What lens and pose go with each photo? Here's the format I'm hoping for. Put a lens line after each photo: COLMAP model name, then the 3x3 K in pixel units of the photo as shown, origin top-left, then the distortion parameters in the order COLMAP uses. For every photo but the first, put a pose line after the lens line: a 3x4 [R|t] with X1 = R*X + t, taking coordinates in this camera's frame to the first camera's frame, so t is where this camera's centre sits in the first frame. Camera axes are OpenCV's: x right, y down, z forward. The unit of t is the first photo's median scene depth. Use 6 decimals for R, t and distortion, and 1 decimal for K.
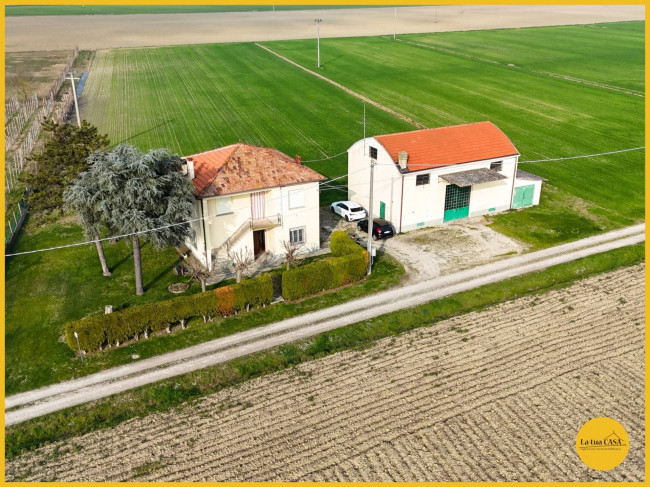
lens RADIAL K [[632.8, 0, 326.8], [0, 632.8, 242.6], [0, 0, 1]] dist [0.130927, -0.239117]
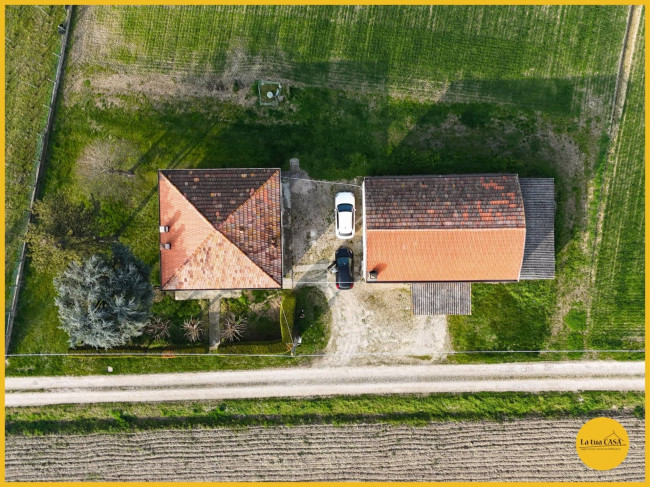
lens RADIAL K [[632.8, 0, 326.8], [0, 632.8, 242.6], [0, 0, 1]] dist [0.130927, -0.239117]
pose [[0.892053, 0.451870, -0.007460, 0.041474], [-0.155554, 0.322499, 0.933701, -1.169619], [0.424317, -0.831750, 0.357977, 0.712336]]
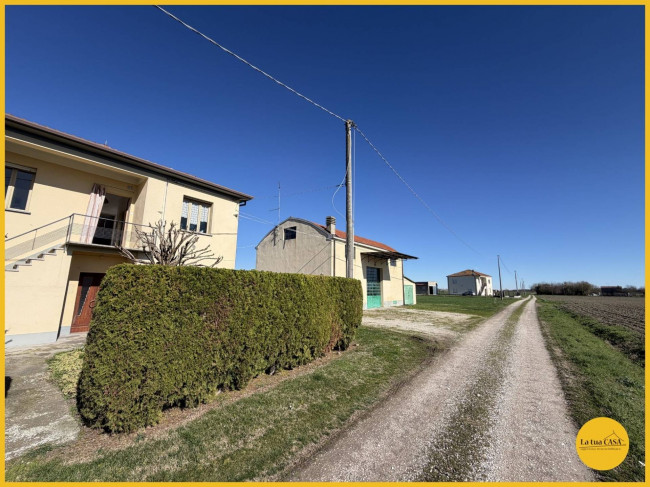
lens RADIAL K [[258.7, 0, 322.7], [0, 258.7, 243.7], [0, 0, 1]] dist [-0.000079, 0.000036]
pose [[0.918838, 0.080881, 0.386259, -0.033094], [0.137953, 0.851191, -0.506401, 0.082072], [-0.369738, 0.518586, 0.770949, 0.801016]]
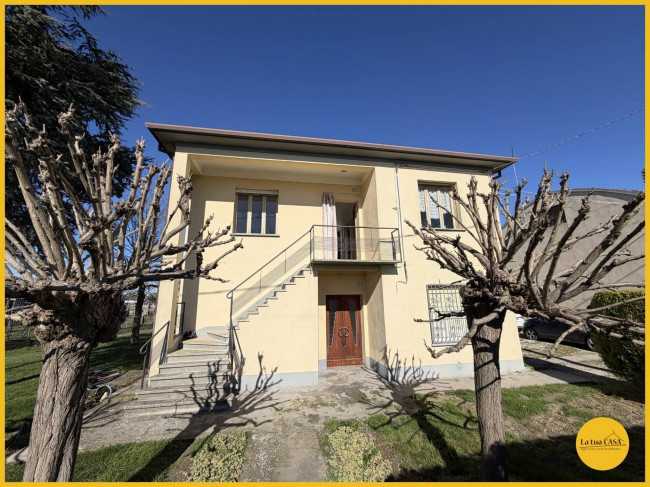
lens RADIAL K [[258.7, 0, 322.7], [0, 258.7, 243.7], [0, 0, 1]] dist [-0.000079, 0.000036]
pose [[0.952030, -0.074950, -0.296684, -0.071080], [-0.106469, 0.827833, -0.550779, 0.043850], [0.286885, 0.555946, 0.780142, 0.874990]]
